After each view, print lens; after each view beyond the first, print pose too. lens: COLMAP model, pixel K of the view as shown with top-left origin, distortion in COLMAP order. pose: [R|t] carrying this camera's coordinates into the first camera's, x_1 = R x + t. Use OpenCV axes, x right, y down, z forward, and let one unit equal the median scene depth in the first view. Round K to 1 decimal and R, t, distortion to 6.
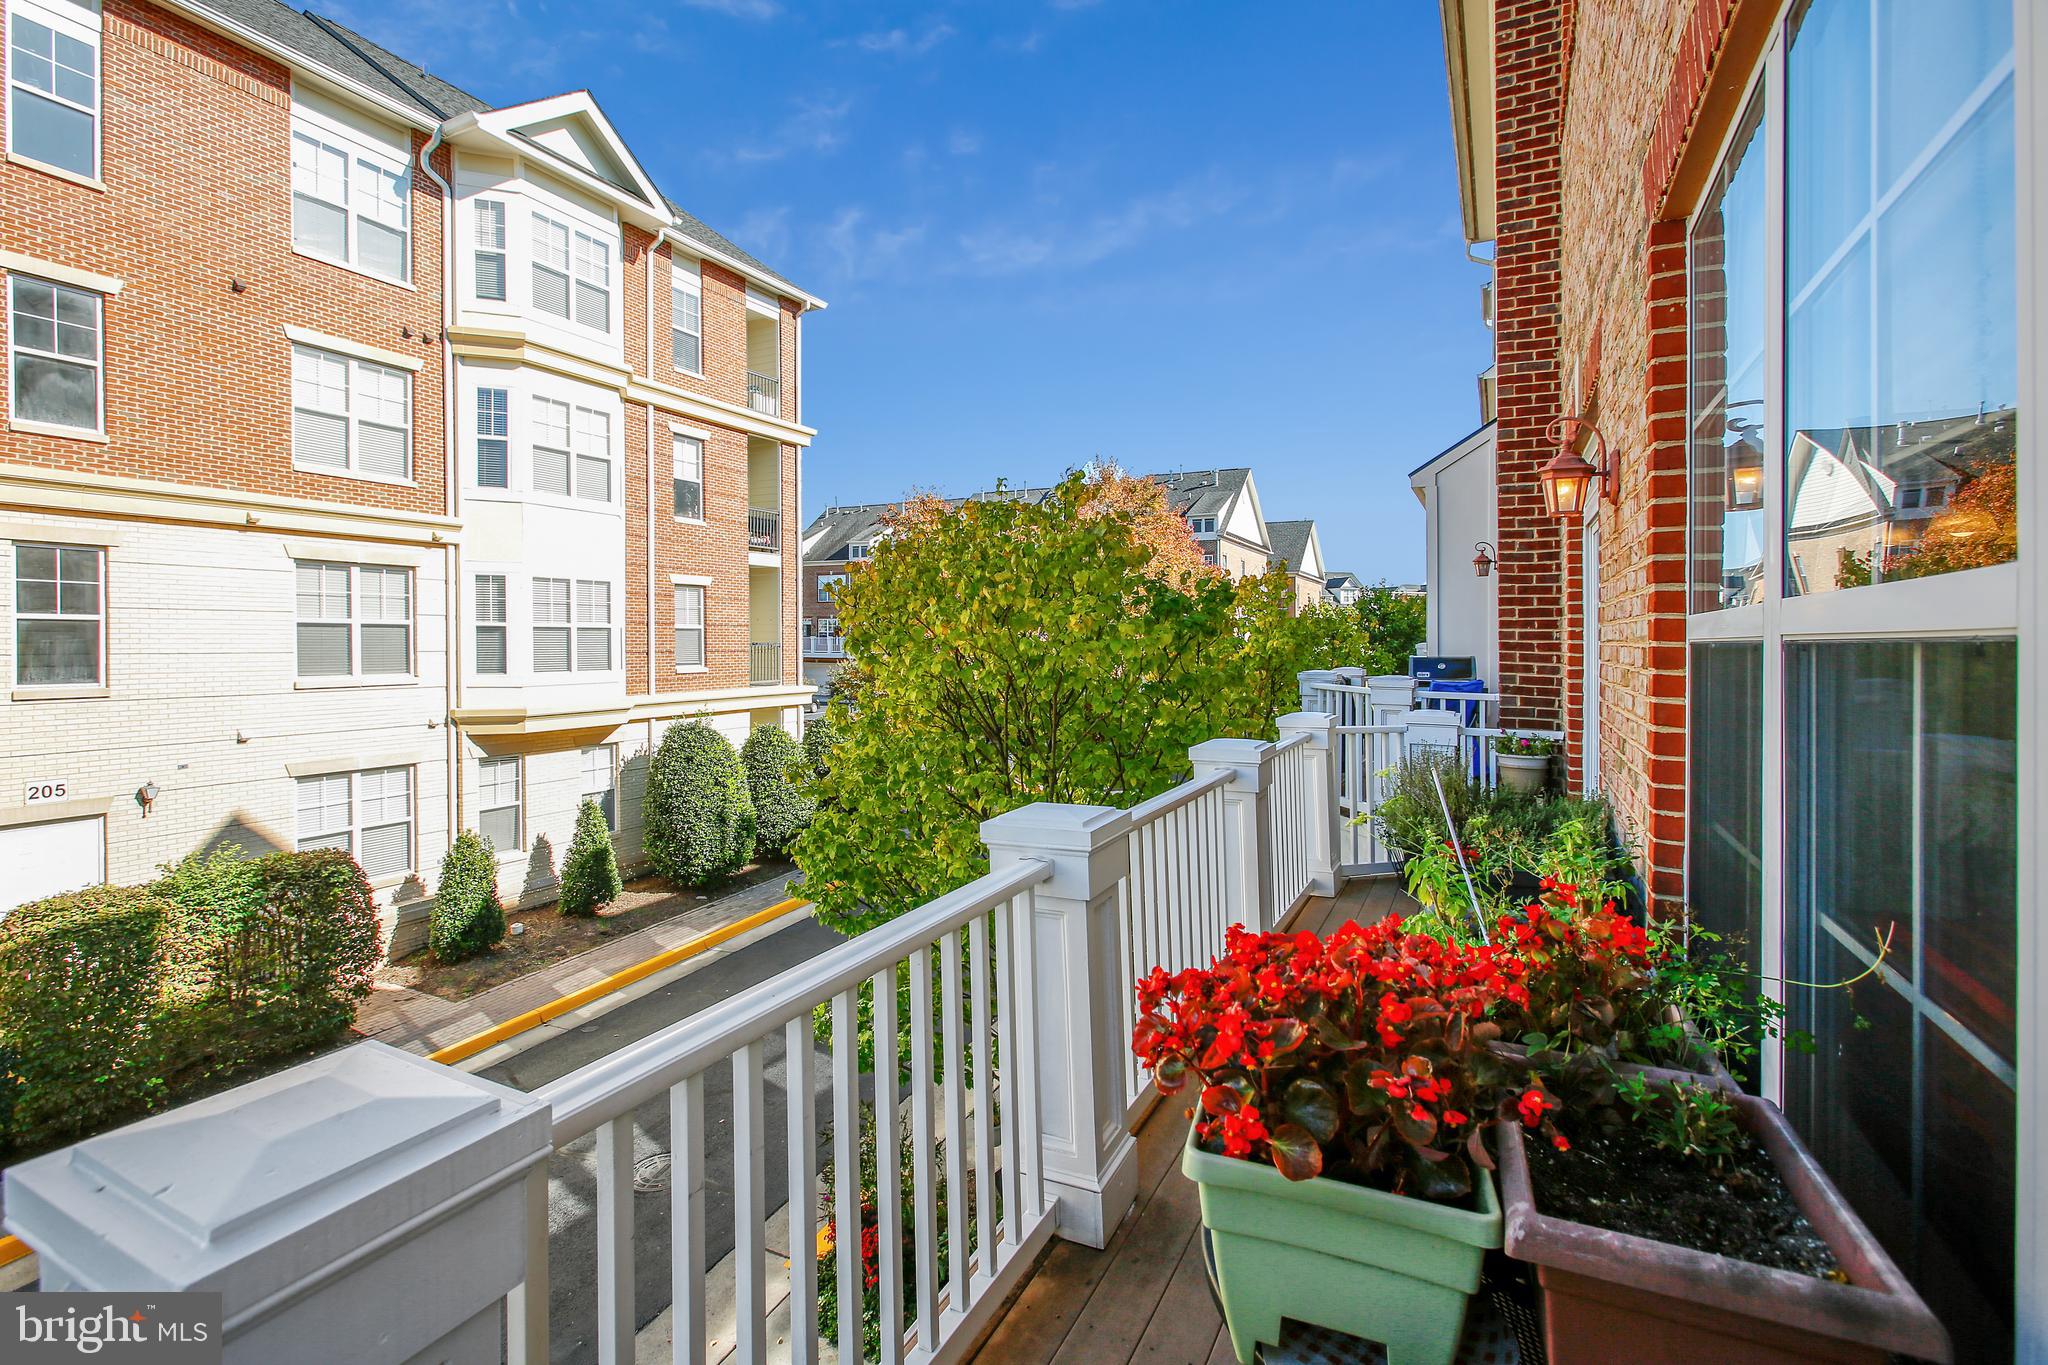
lens RADIAL K [[942.0, 0, 1006.0], [0, 942.0, 650.5], [0, 0, 1]] dist [-0.000194, -0.000196]
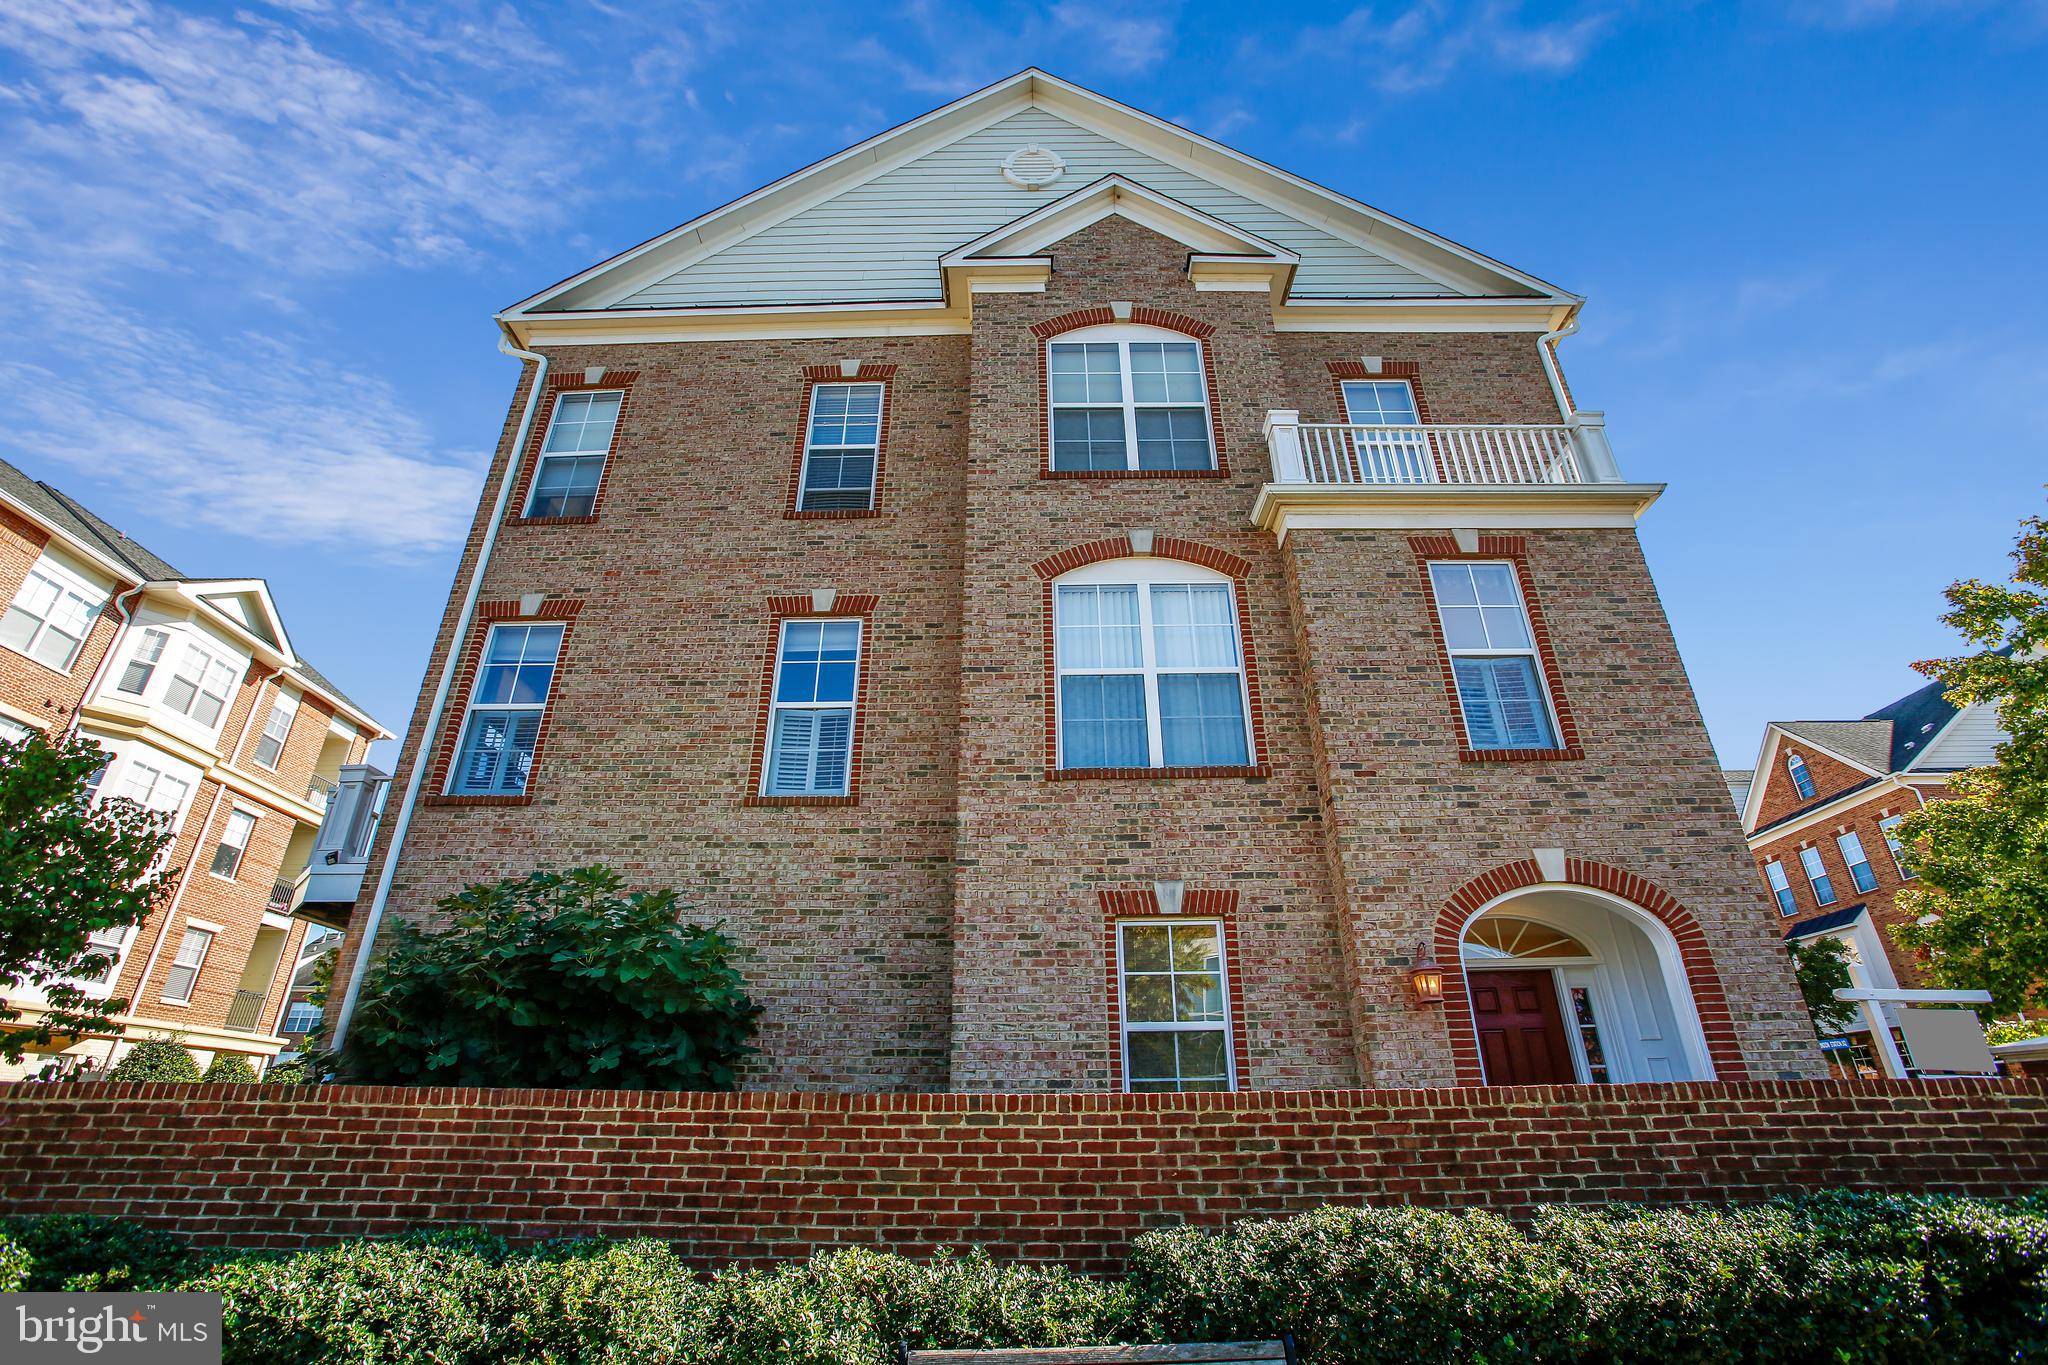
lens RADIAL K [[942.0, 0, 1012.3], [0, 942.0, 673.1], [0, 0, 1]] dist [-0.000194, -0.000196]
pose [[0.904656, 0.200390, 0.376086, 0.112468], [-0.001235, 0.883766, -0.467927, 0.264109], [-0.426141, 0.422848, 0.799752, -0.714834]]
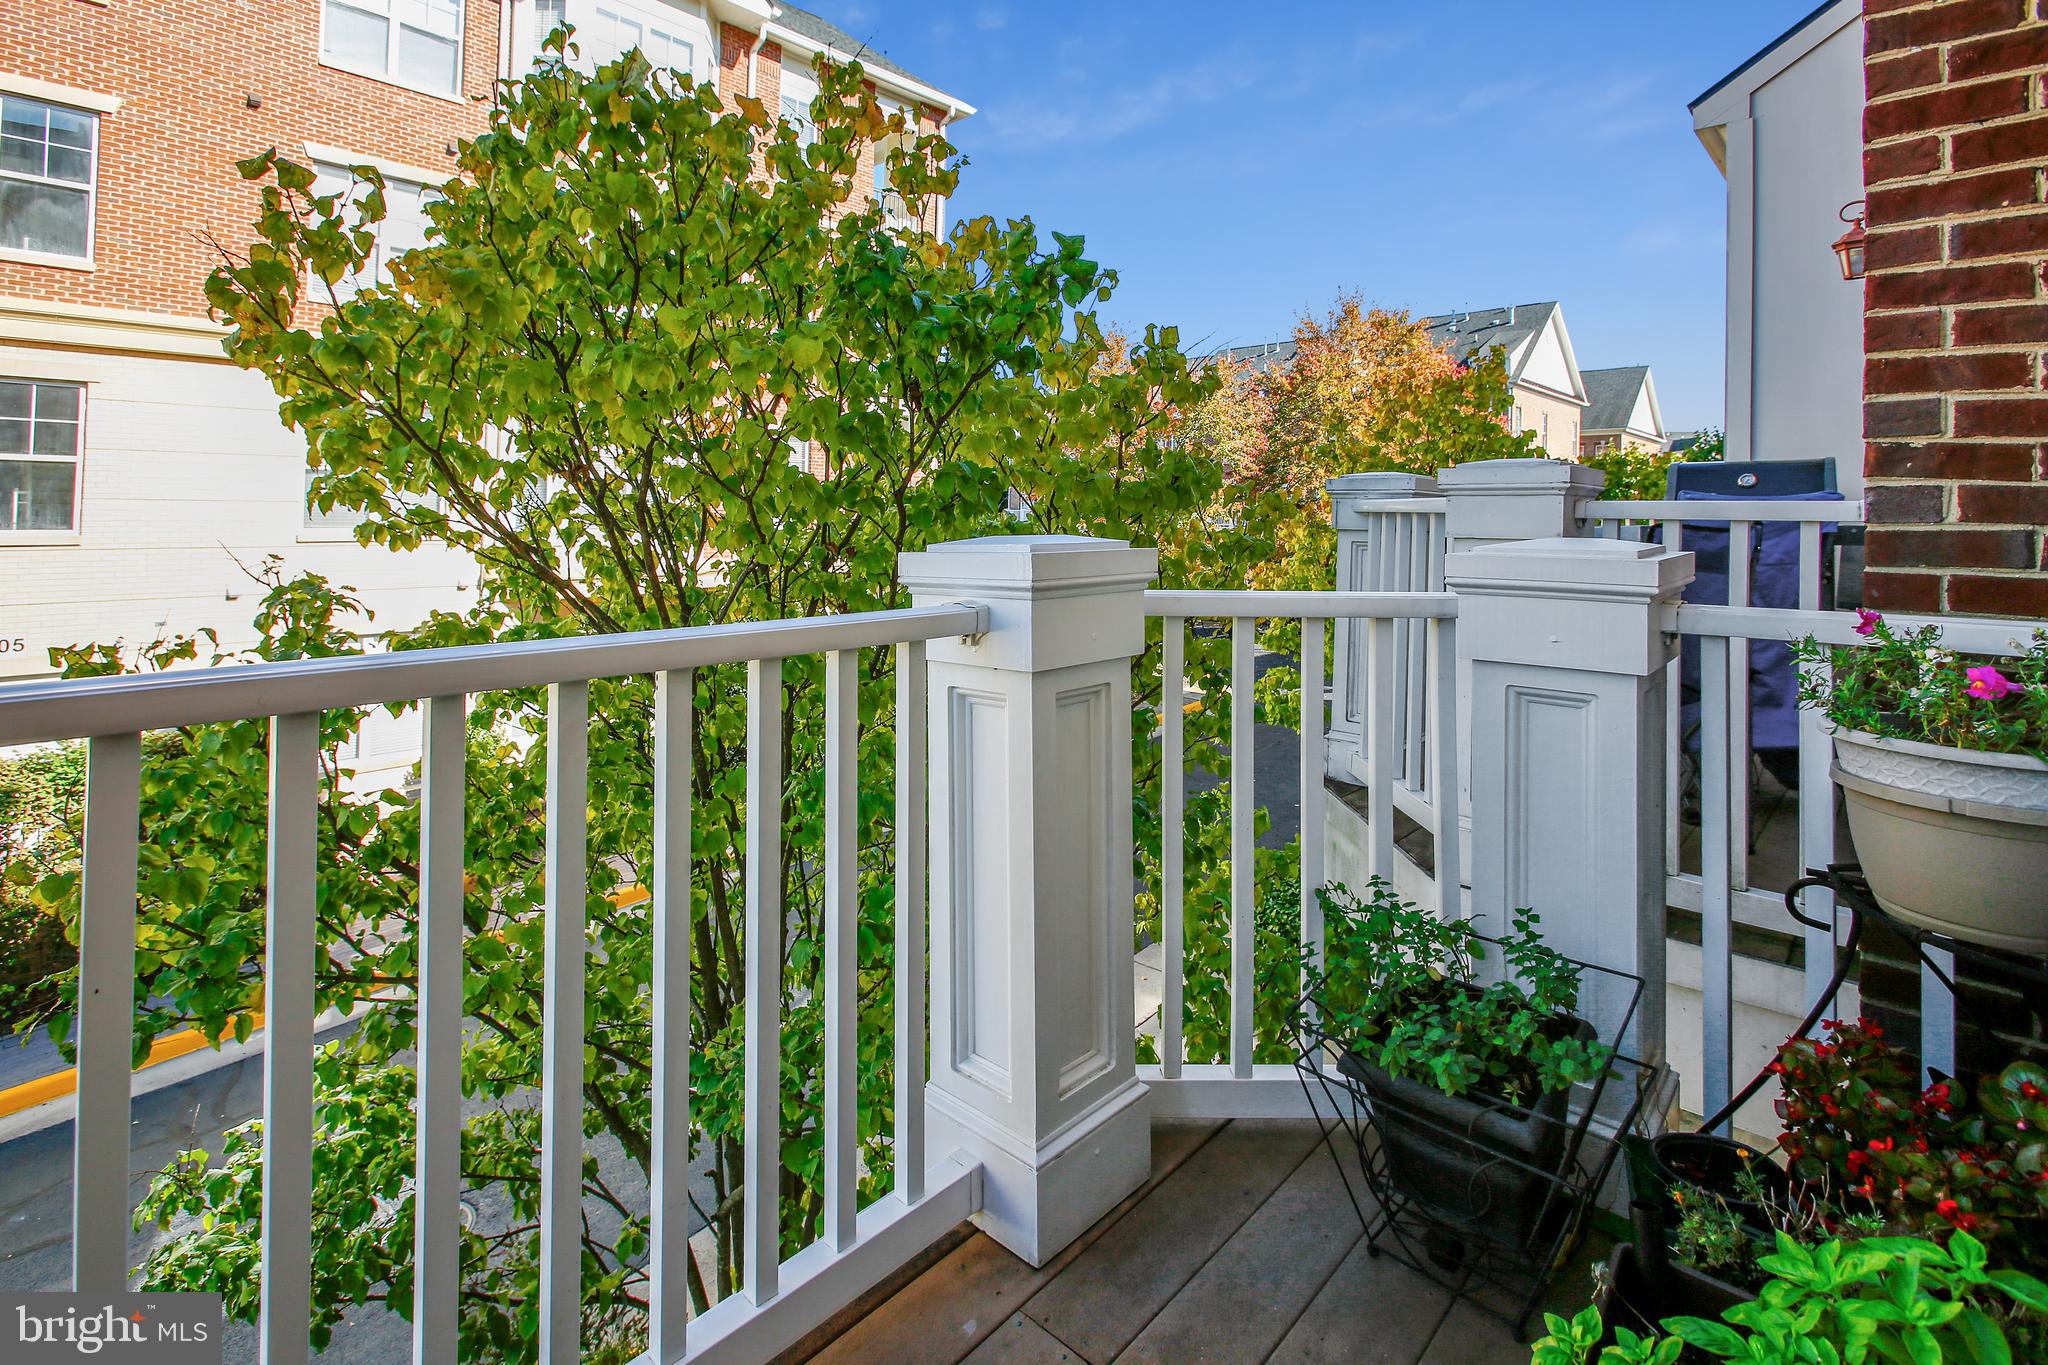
lens RADIAL K [[942.0, 0, 1042.9], [0, 942.0, 540.1], [0, 0, 1]] dist [-0.000194, -0.000196]
pose [[0.963949, 0.005278, -0.266035, 0.148268], [-0.002257, 0.999929, 0.011663, 0.023842], [0.266078, -0.010642, 0.963893, 0.272623]]
